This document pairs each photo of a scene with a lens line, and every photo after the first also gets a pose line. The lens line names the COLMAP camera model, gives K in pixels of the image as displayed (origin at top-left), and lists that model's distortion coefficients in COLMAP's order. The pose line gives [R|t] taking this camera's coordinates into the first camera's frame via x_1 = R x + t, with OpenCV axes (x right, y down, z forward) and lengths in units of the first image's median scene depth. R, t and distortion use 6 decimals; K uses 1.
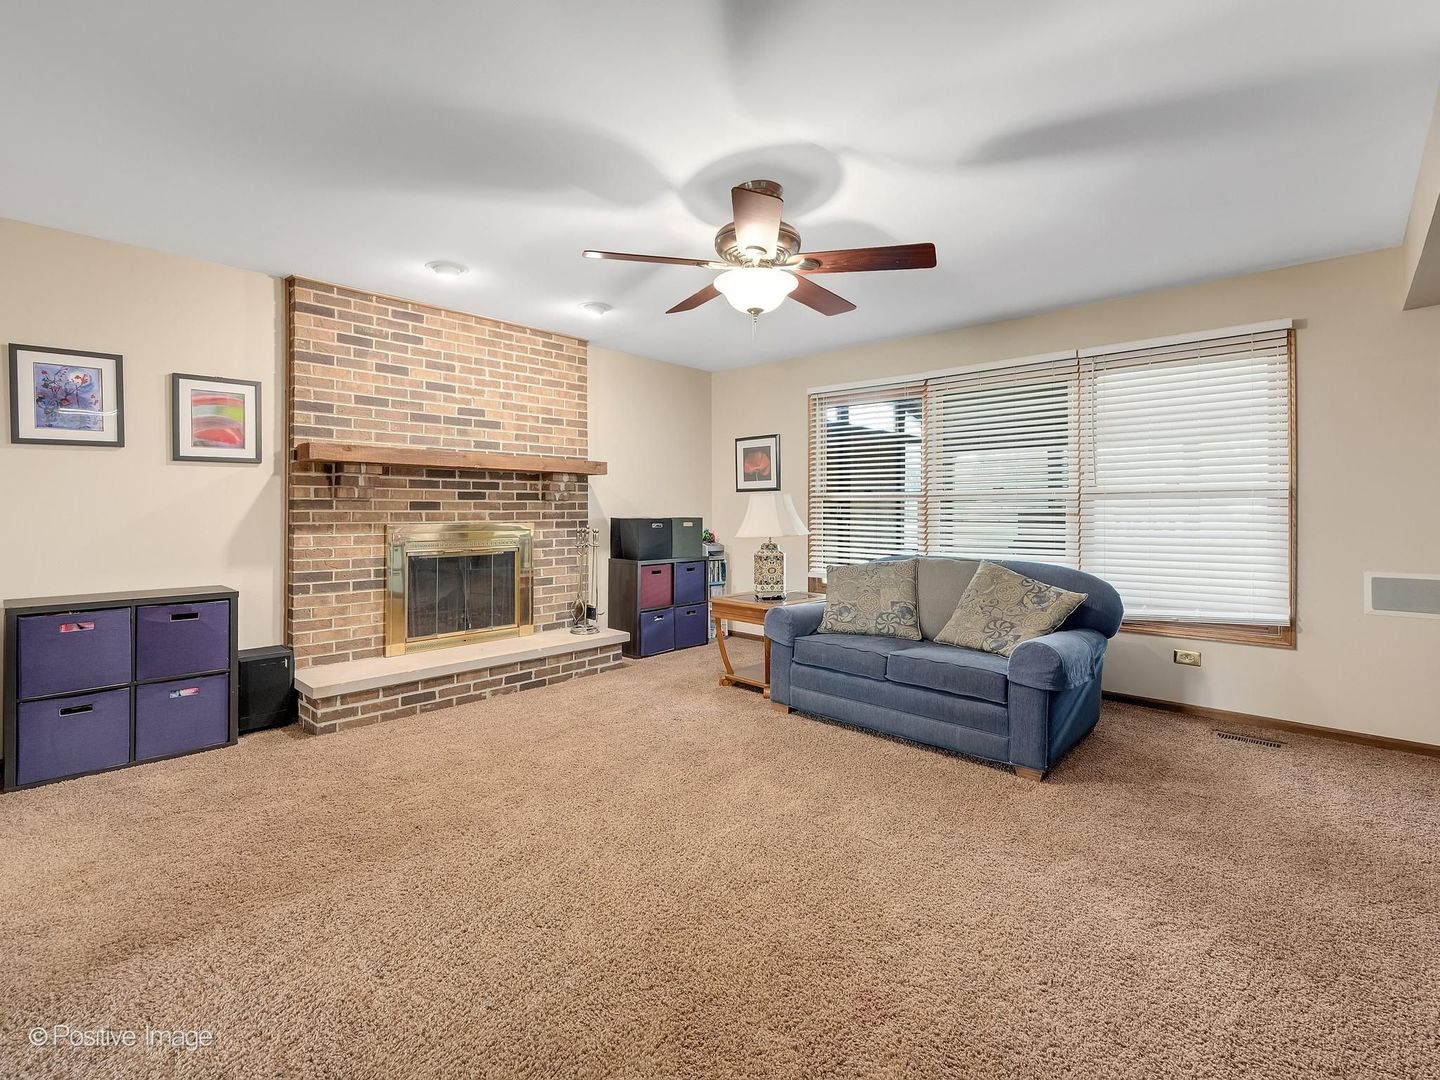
lens RADIAL K [[670.1, 0, 746.5], [0, 670.1, 510.1], [0, 0, 1]] dist [0.006592, 0.001938]
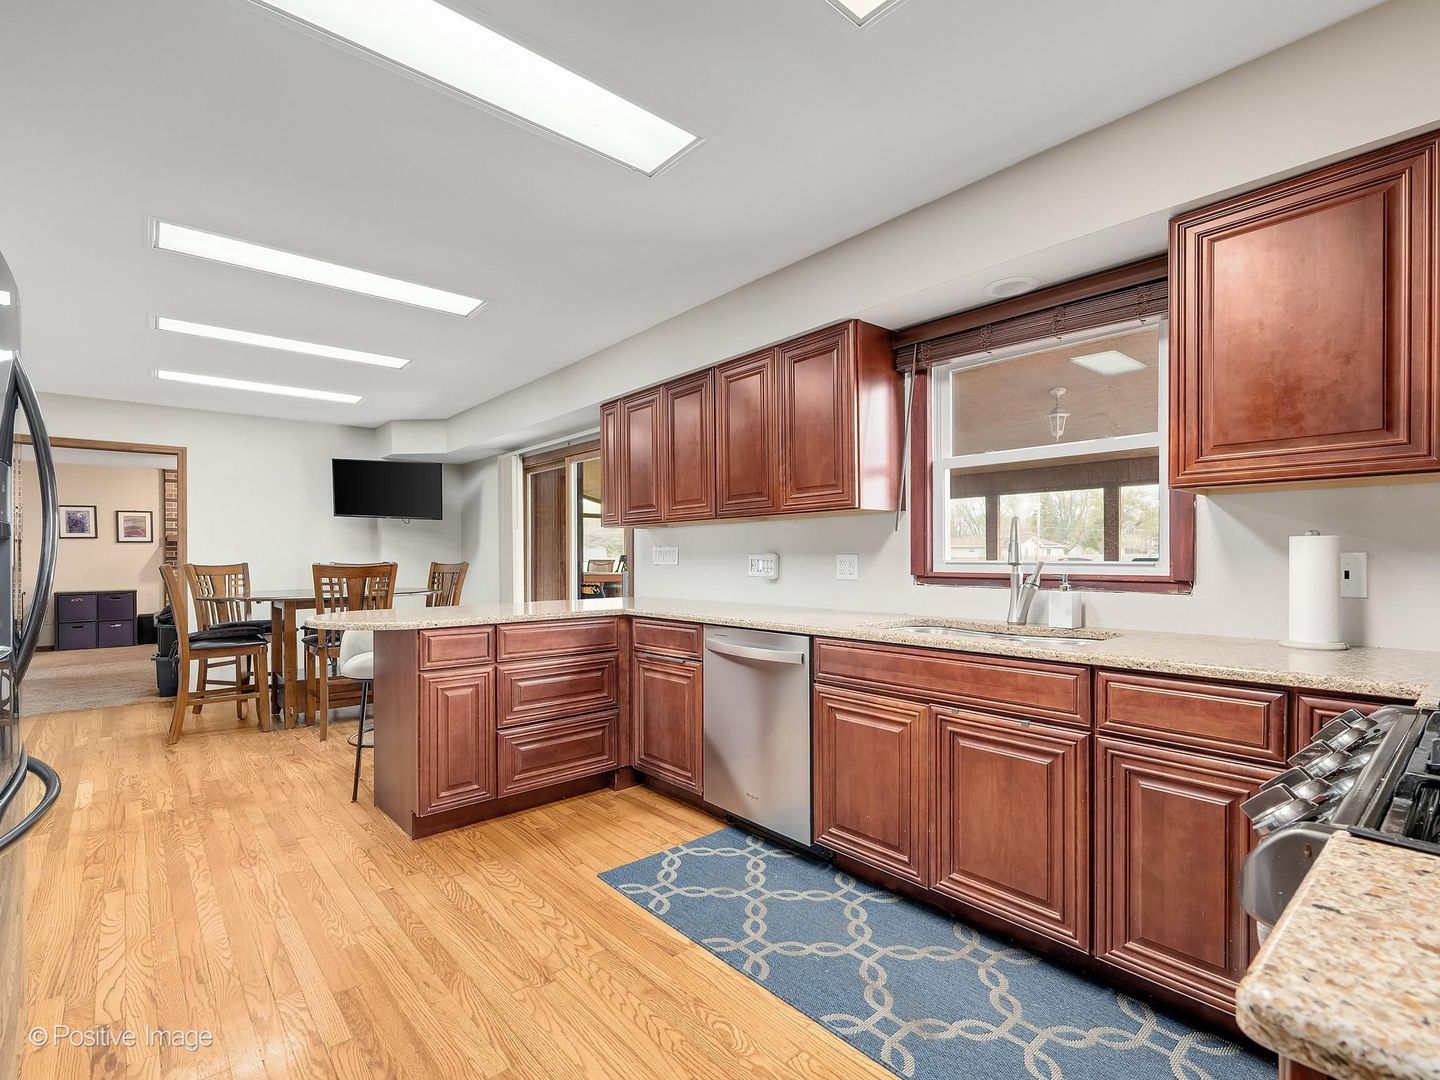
lens RADIAL K [[670.1, 0, 753.6], [0, 670.1, 562.3], [0, 0, 1]] dist [0.006592, 0.001938]
pose [[0.996393, -0.002790, -0.084808, 1.859131], [0.003515, 0.999959, 0.008402, -0.008509], [0.084781, -0.008670, 0.996362, -1.431122]]
